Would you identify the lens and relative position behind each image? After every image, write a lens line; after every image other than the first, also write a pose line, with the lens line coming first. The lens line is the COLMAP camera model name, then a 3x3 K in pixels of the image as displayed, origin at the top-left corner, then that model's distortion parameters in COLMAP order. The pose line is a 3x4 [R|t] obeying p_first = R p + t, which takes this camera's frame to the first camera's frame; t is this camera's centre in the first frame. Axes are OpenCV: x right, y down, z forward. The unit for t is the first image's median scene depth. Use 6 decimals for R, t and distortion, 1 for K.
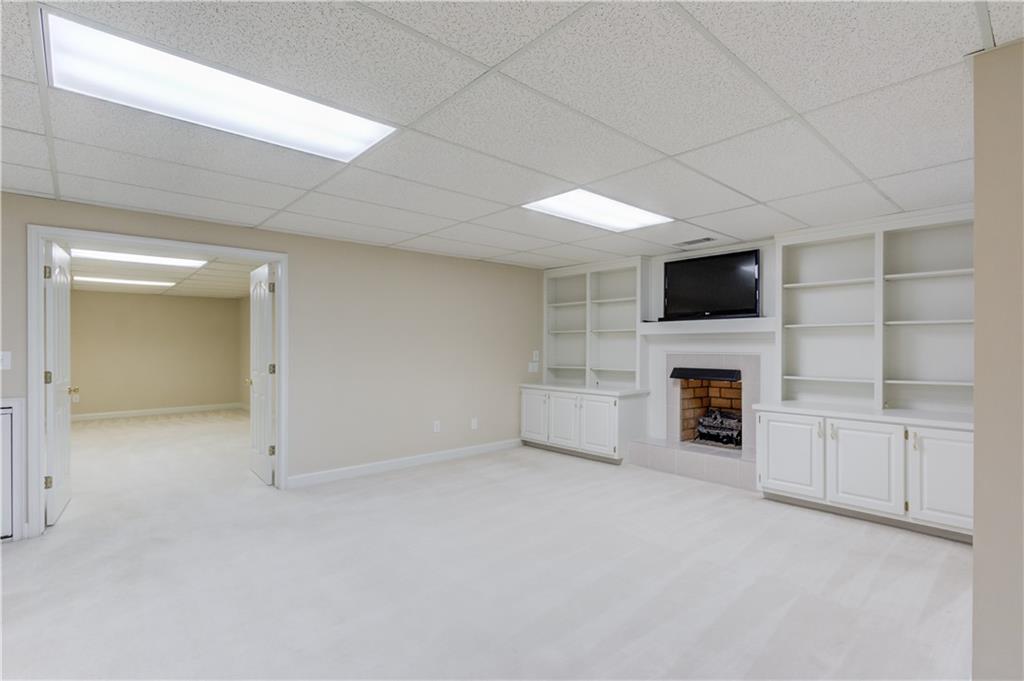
lens RADIAL K [[486.7, 0, 516.5], [0, 486.7, 339.9], [0, 0, 1]] dist [-0.010150, 0.002995]
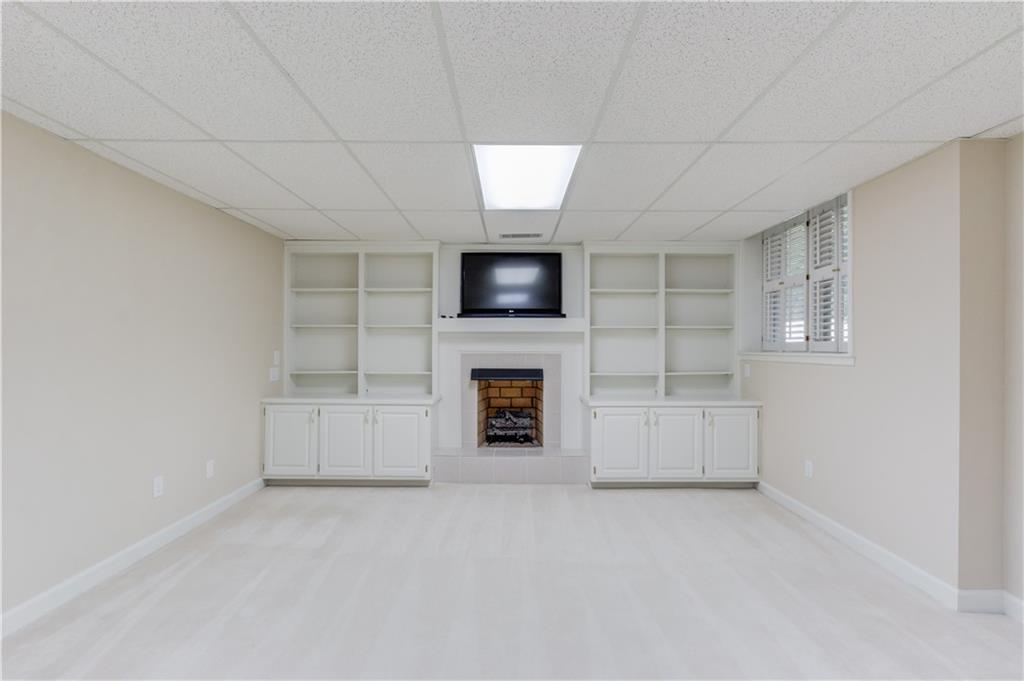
lens RADIAL K [[486.7, 0, 513.5], [0, 486.7, 341.3], [0, 0, 1]] dist [-0.010150, 0.002995]
pose [[0.676283, 0.011748, 0.736548, -0.309506], [-0.011855, 0.999917, -0.005063, 0.009291], [-0.736547, -0.005308, 0.676366, 0.323340]]
